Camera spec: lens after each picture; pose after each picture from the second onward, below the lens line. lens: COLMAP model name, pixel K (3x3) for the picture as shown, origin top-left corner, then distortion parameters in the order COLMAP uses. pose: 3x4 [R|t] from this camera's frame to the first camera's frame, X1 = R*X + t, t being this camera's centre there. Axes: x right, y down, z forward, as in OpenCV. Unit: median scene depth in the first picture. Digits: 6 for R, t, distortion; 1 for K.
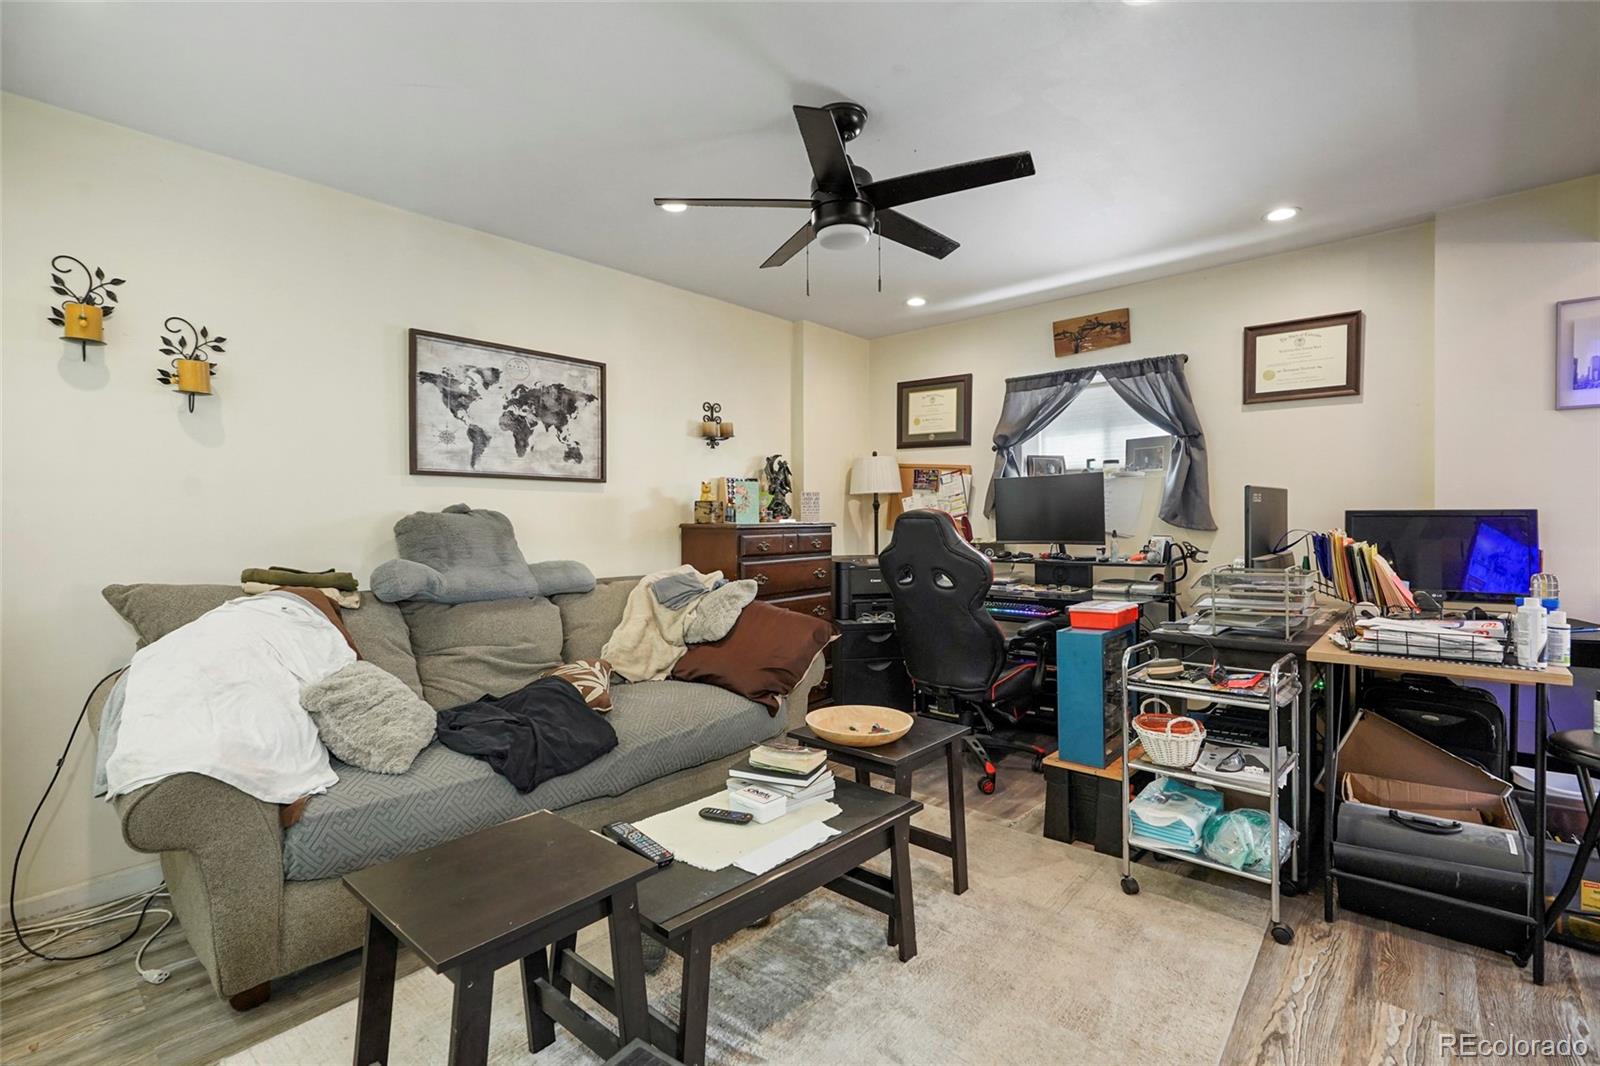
lens RADIAL K [[724.6, 0, 795.6], [0, 724.6, 531.5], [0, 0, 1]] dist [-0.003754, 0.000196]
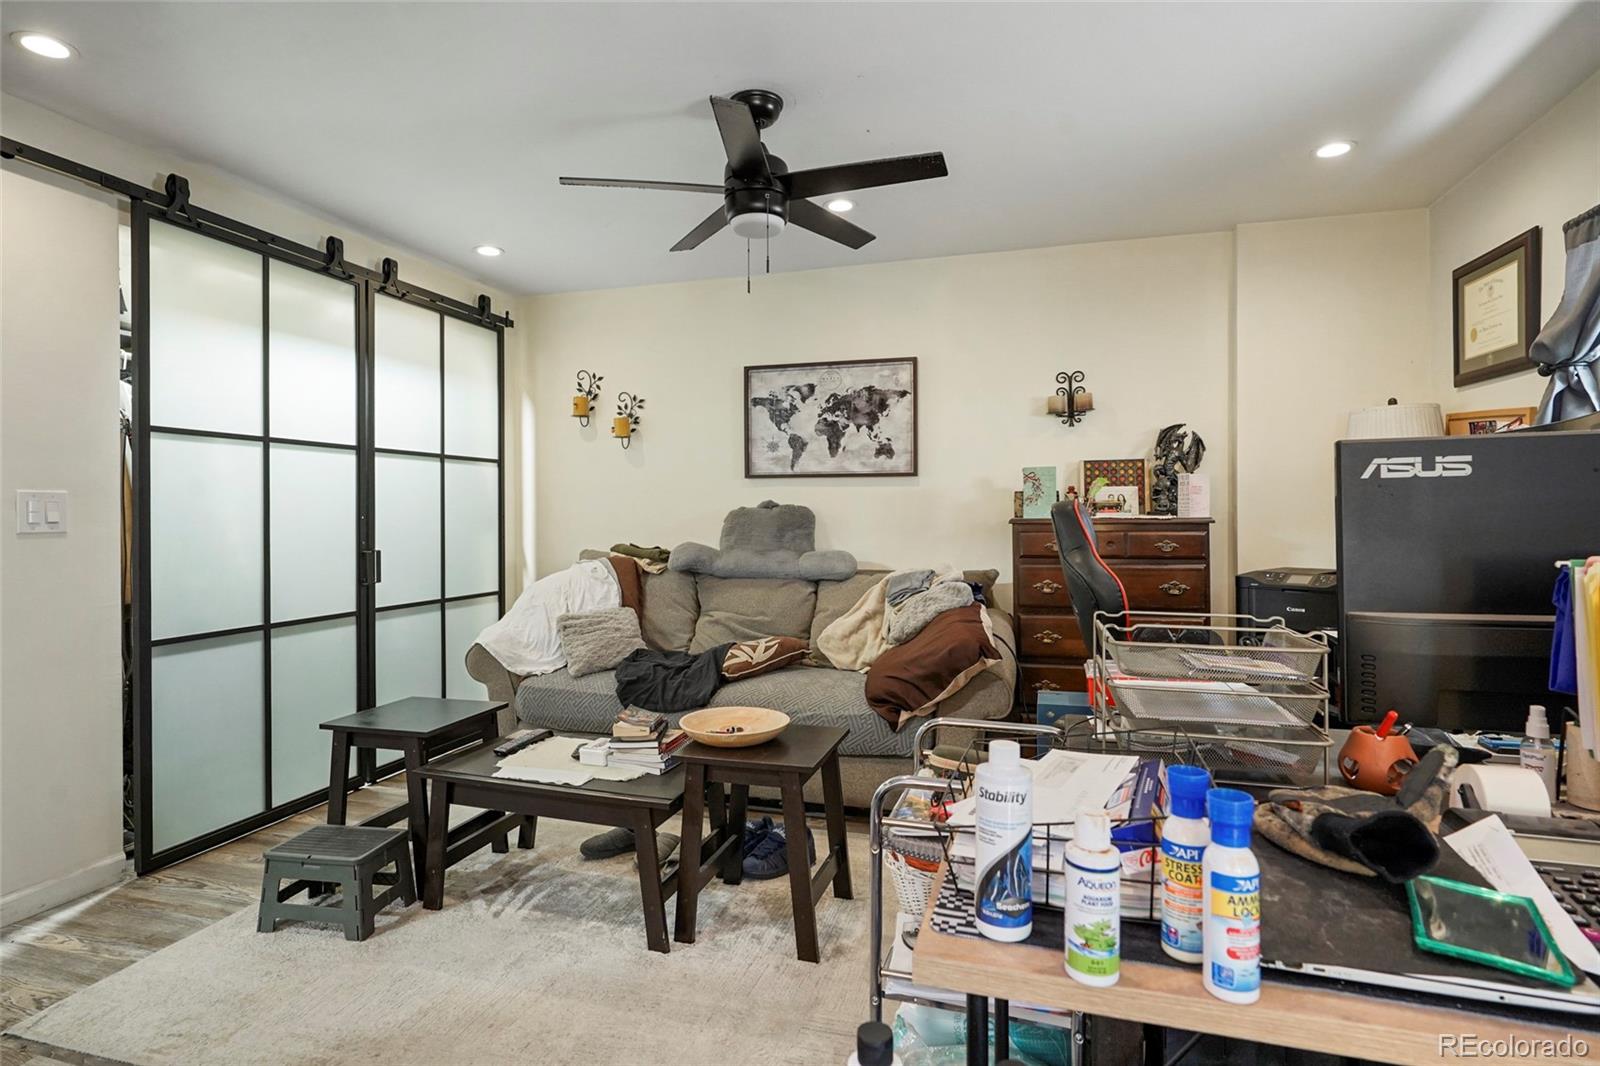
lens RADIAL K [[816.7, 0, 793.1], [0, 816.7, 519.4], [0, 0, 1]] dist [0.002386, 0.000588]
pose [[0.430065, 0.012317, -0.902714, 0.749581], [-0.011435, 0.999901, 0.008195, -0.016002], [0.902725, 0.006798, 0.430163, 0.396810]]
